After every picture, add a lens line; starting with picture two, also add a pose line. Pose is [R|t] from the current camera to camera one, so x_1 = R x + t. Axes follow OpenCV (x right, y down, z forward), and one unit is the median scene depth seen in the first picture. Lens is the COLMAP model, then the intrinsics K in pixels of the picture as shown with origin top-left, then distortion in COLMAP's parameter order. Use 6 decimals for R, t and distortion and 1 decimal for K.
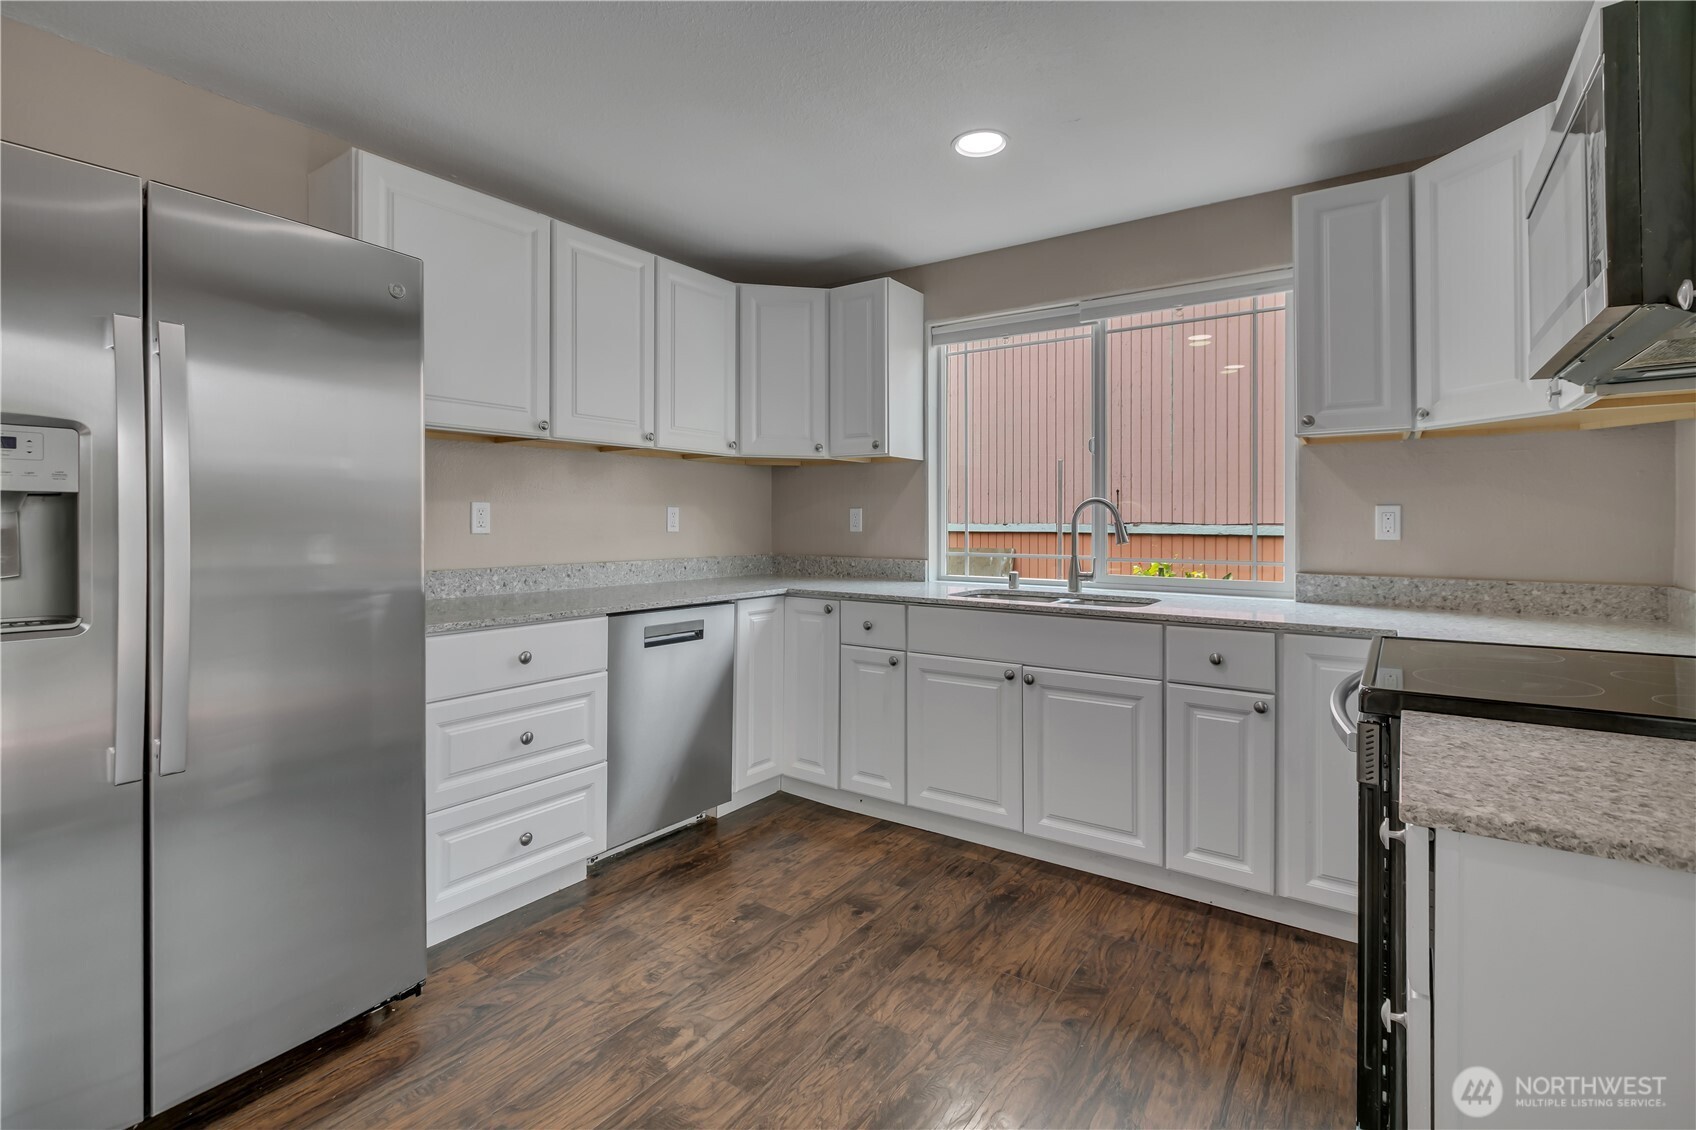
lens RADIAL K [[782.6, 0, 852.6], [0, 782.6, 518.6], [0, 0, 1]] dist [-0.000431, 0.001124]
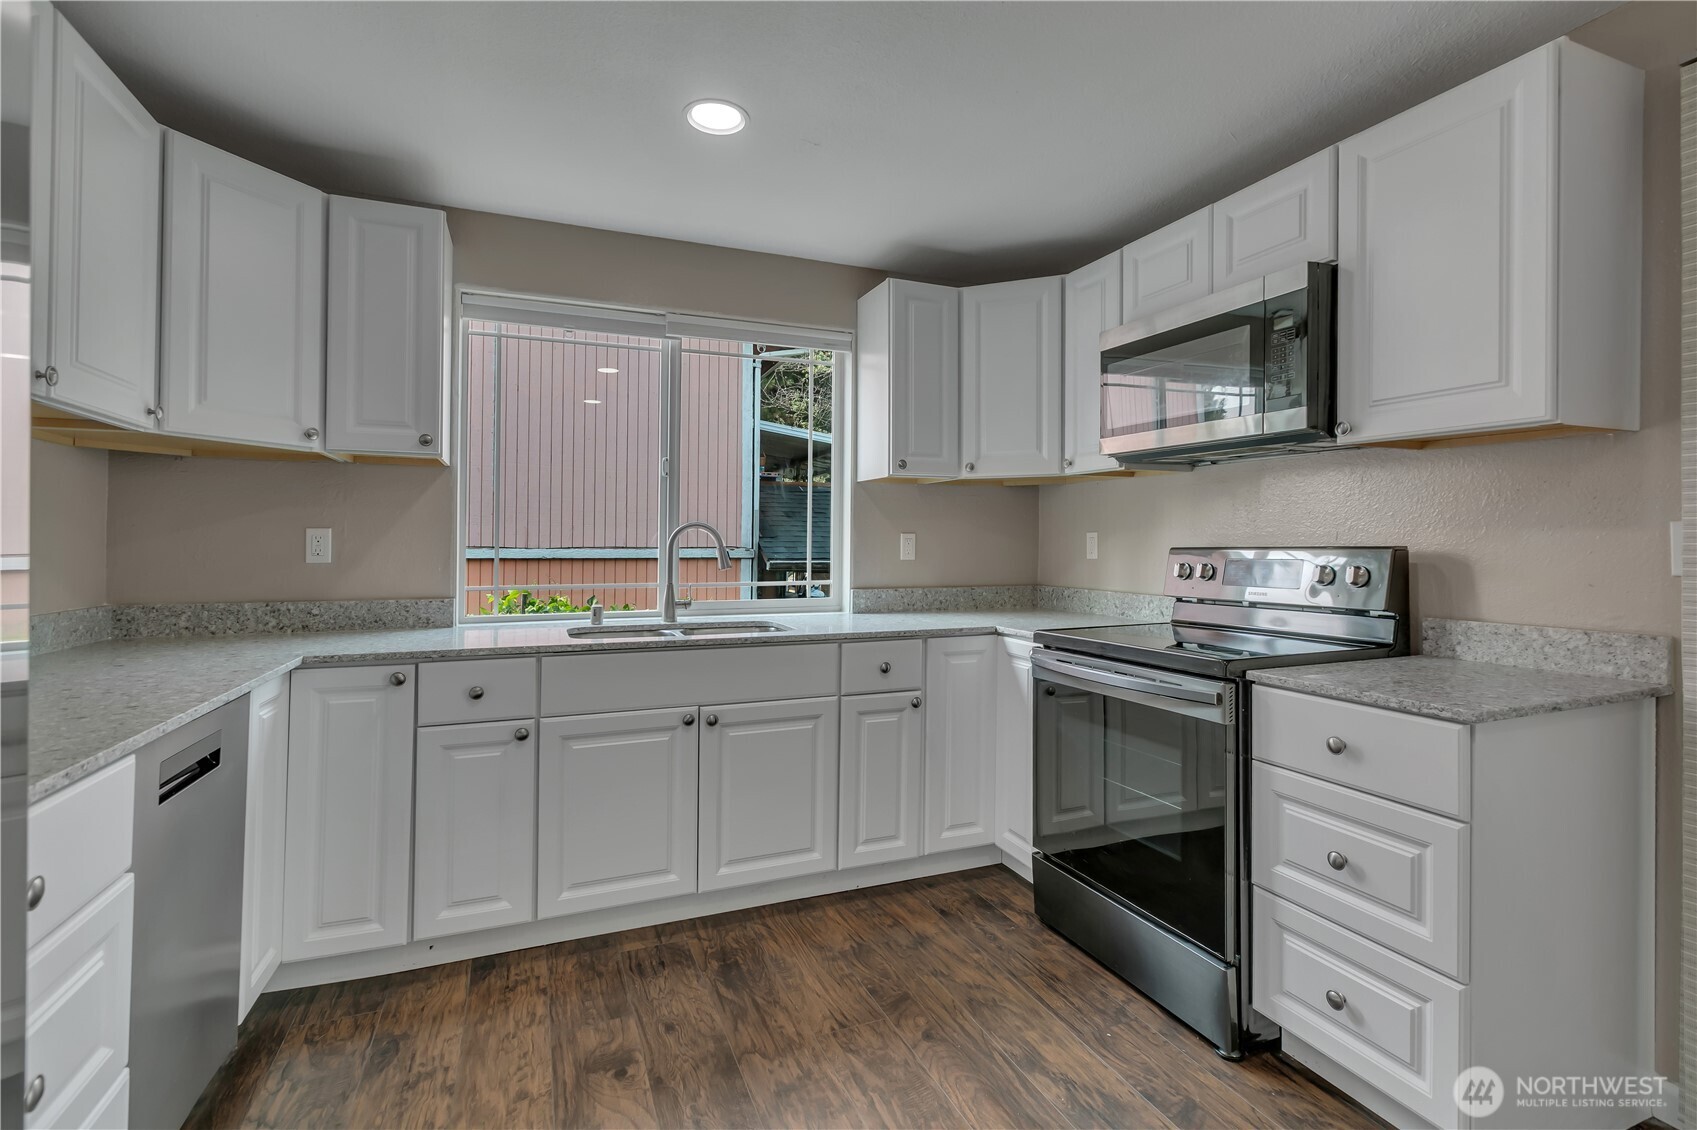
lens RADIAL K [[778.7, 0, 849.9], [0, 778.7, 538.5], [0, 0, 1]] dist [0.000438, 0.000355]
pose [[0.544942, 0.004181, 0.838463, -0.449614], [-0.001054, 0.999990, -0.004301, -0.002692], [-0.838473, 0.001460, 0.544941, 0.372009]]
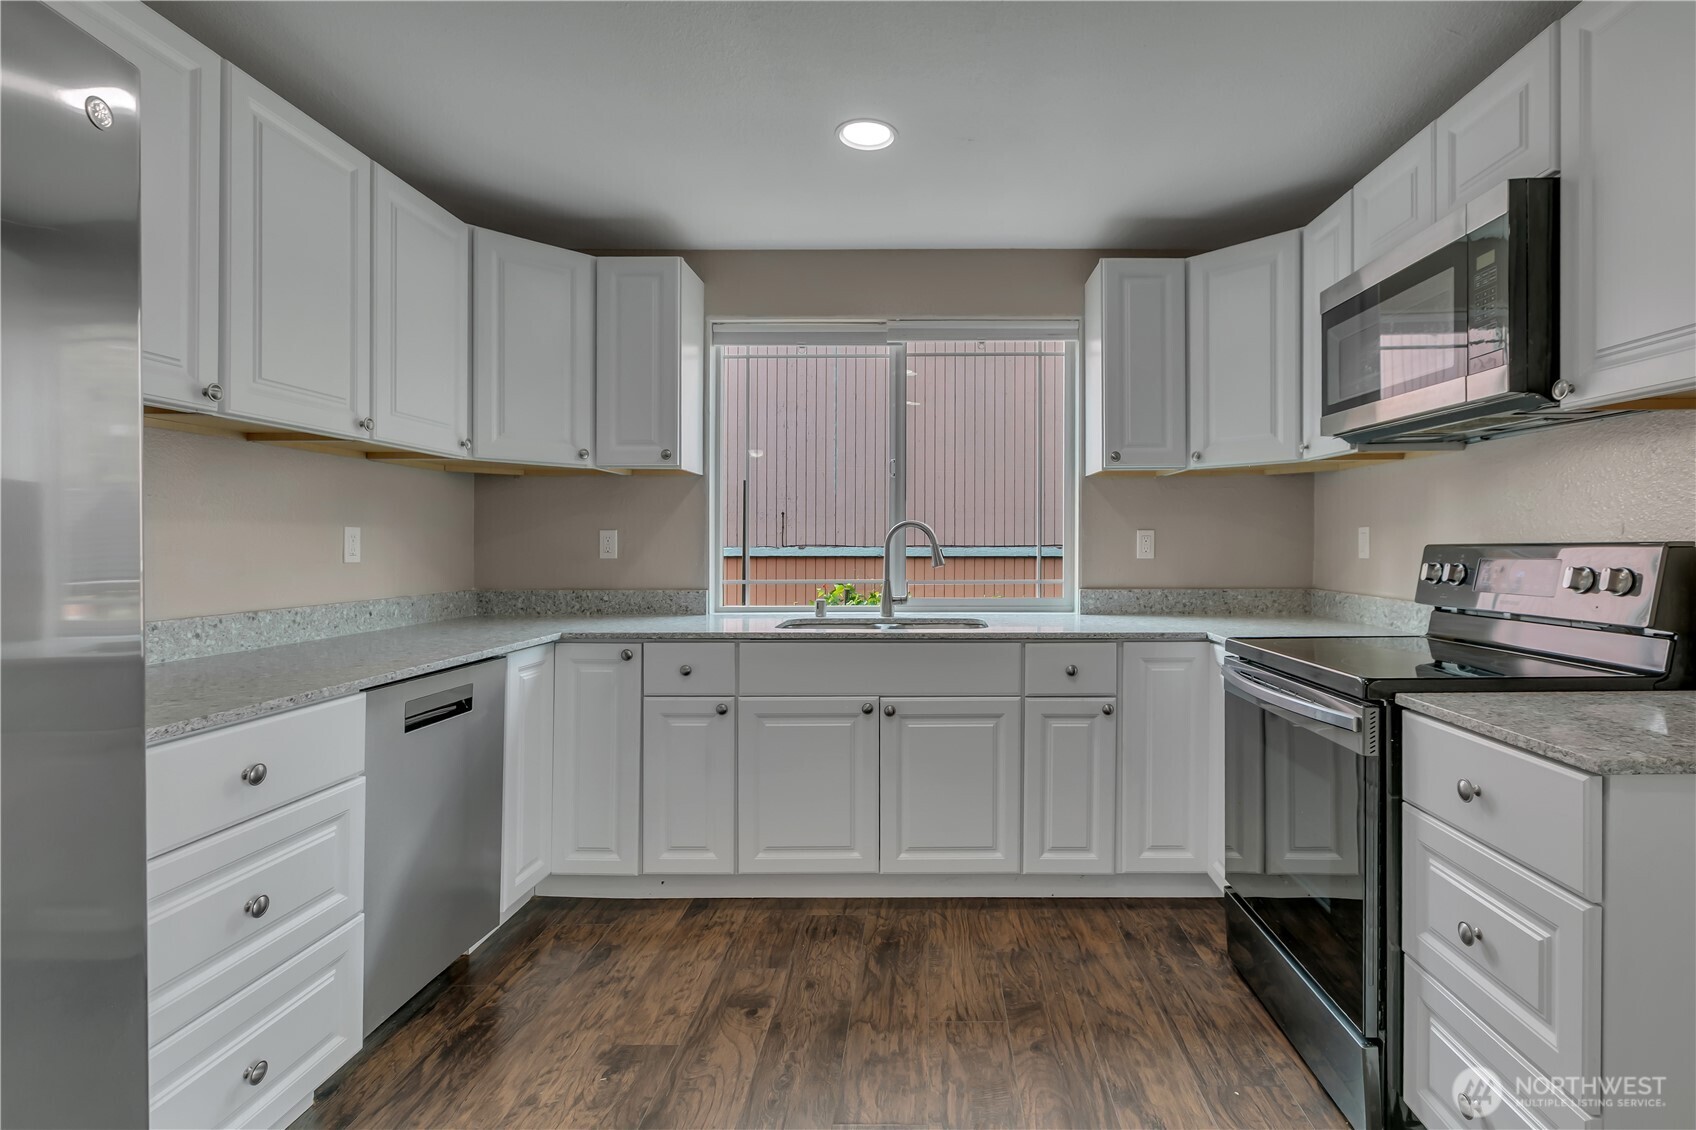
lens RADIAL K [[812.8, 0, 930.8], [0, 812.8, 543.4], [0, 0, 1]] dist [-0.000811, 0.000643]
pose [[0.821814, -0.004573, 0.569737, -0.297118], [0.003110, 0.999989, 0.003539, -0.001608], [-0.569747, -0.001137, 0.821819, 0.158976]]
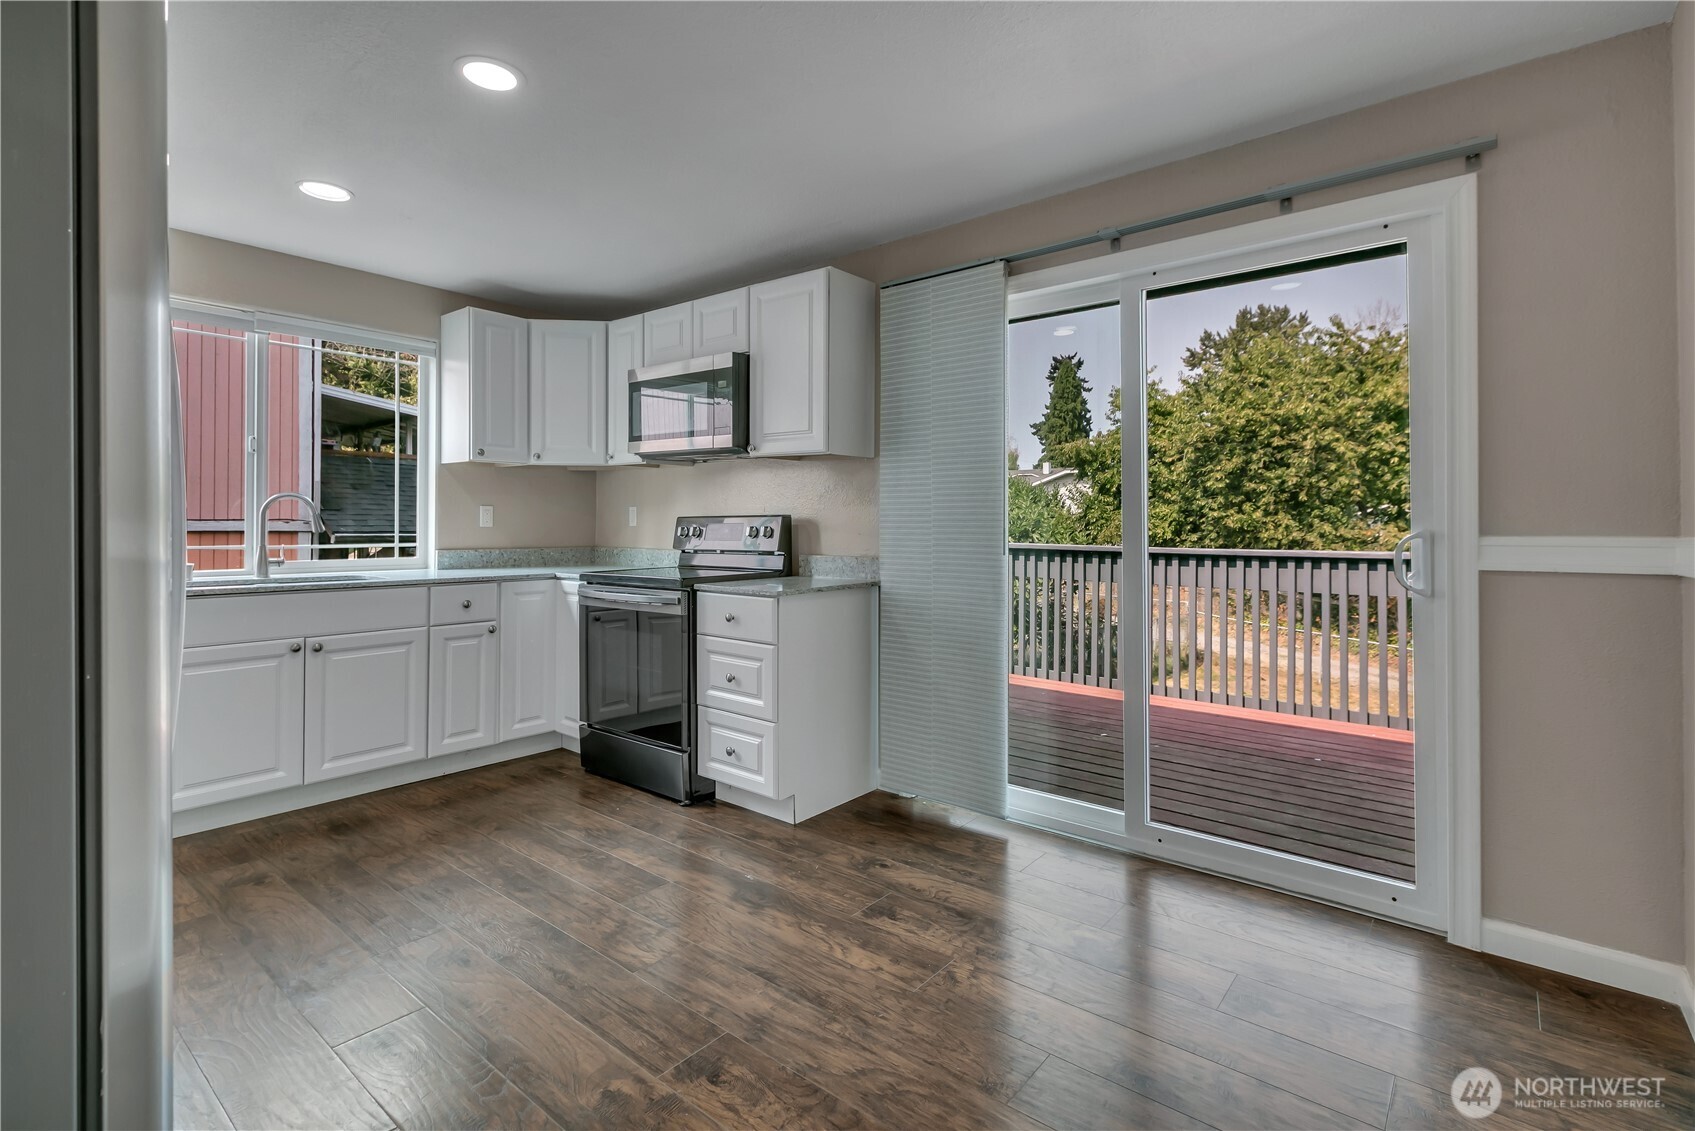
lens RADIAL K [[784.8, 0, 844.7], [0, 784.8, 533.9], [0, 0, 1]] dist [-0.001693, 0.000088]
pose [[0.082064, -0.014238, 0.996525, -0.876064], [-0.004724, 0.999881, 0.014674, 0.013952], [-0.996616, -0.005911, 0.081987, 0.120631]]
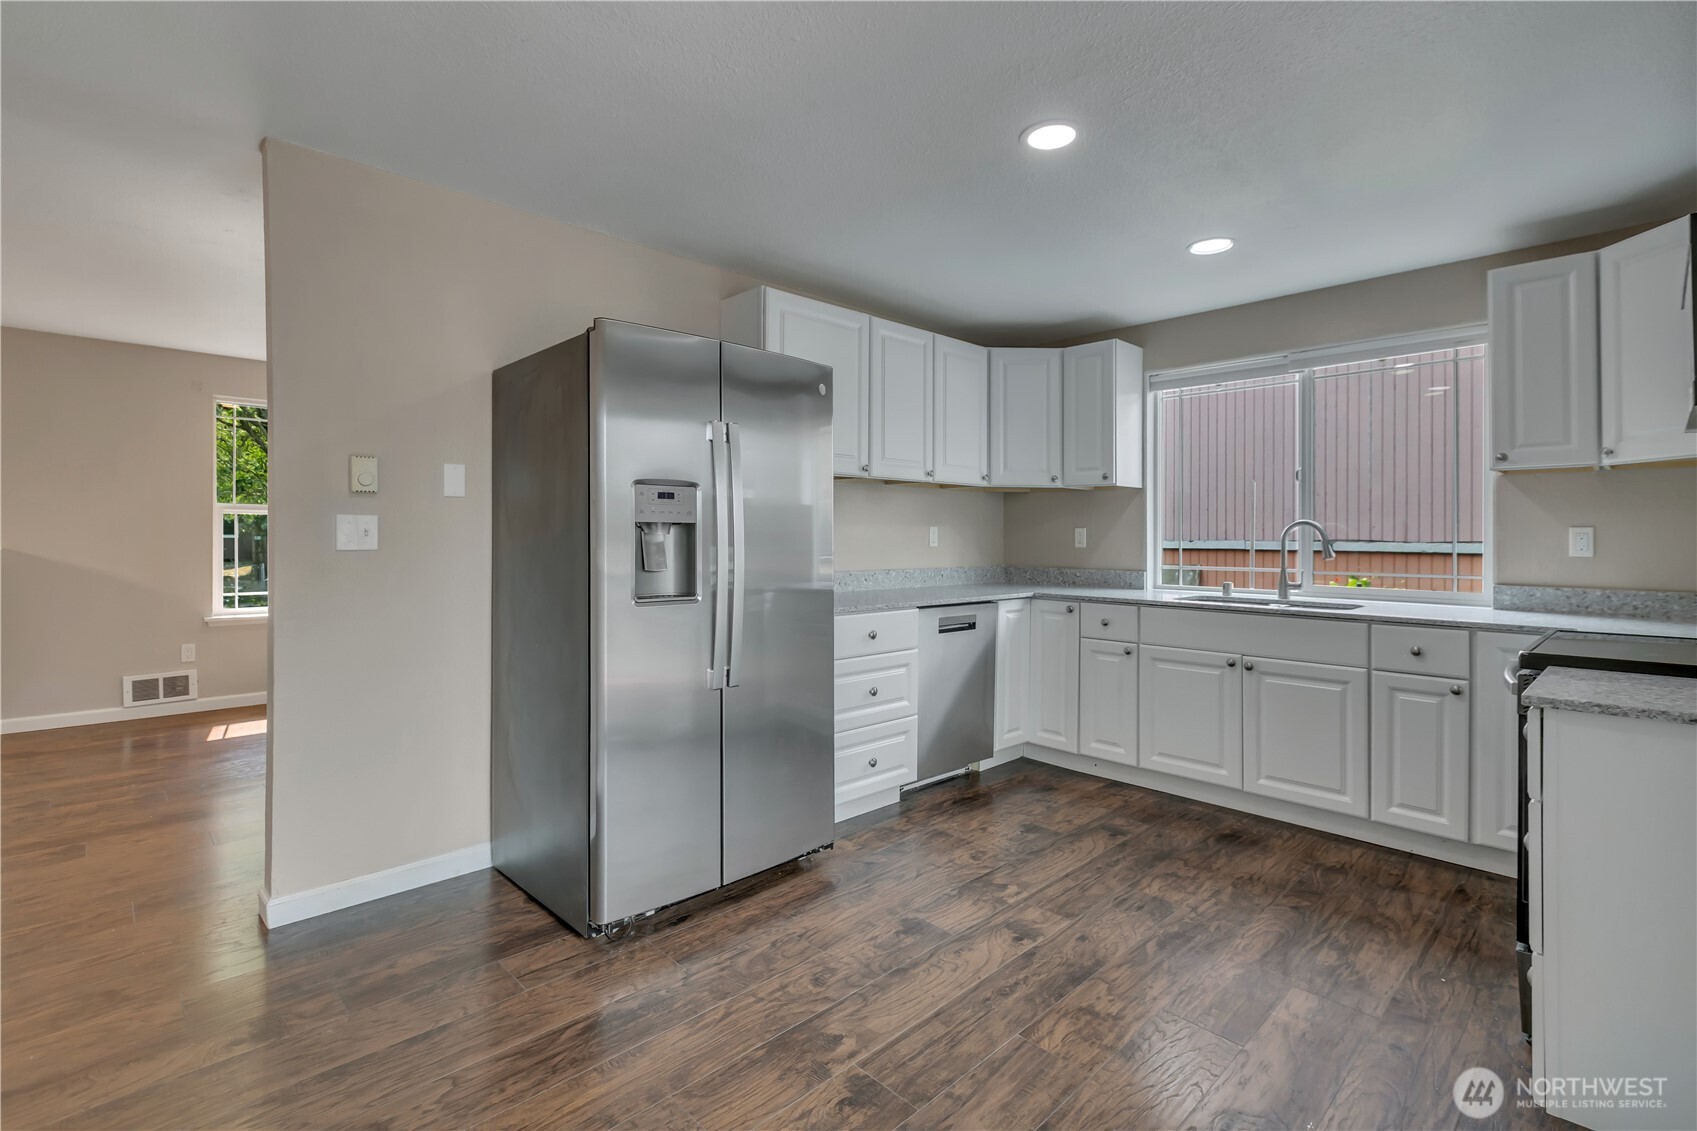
lens RADIAL K [[780.9, 0, 856.9], [0, 780.9, 532.0], [0, 0, 1]] dist [0.001270, -0.000776]
pose [[0.981855, 0.001530, -0.189629, -0.152892], [-0.002016, 0.999995, -0.002370, -0.004893], [0.189624, 0.002710, 0.981853, -0.343131]]
